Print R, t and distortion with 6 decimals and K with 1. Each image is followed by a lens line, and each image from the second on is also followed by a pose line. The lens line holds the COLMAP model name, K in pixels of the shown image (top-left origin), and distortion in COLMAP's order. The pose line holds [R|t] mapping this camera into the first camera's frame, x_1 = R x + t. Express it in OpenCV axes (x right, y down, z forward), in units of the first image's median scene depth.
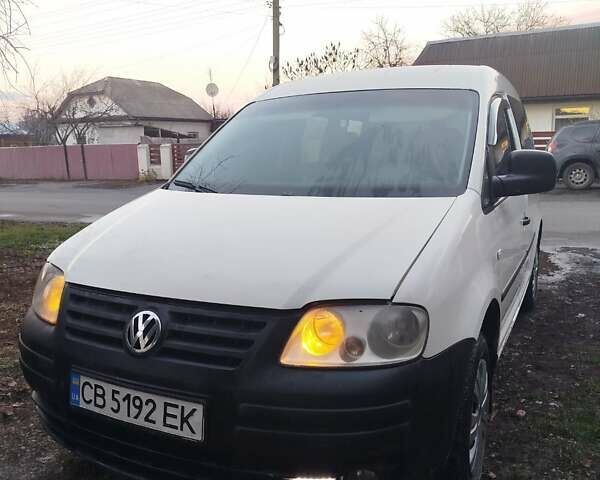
lens RADIAL K [[549.8, 0, 300.0], [0, 549.8, 240.0], [0, 0, 1]] dist [0.011235, -0.006546]
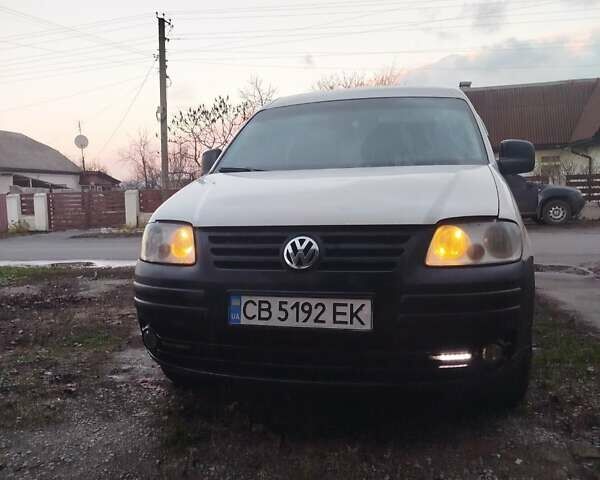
lens RADIAL K [[549.8, 0, 300.0], [0, 549.8, 240.0], [0, 0, 1]] dist [0.011235, -0.006546]
pose [[0.970805, -0.017230, 0.239252, -0.572618], [0.041928, 0.994251, -0.098525, 0.255801], [-0.236178, 0.105680, 0.965946, -0.164912]]
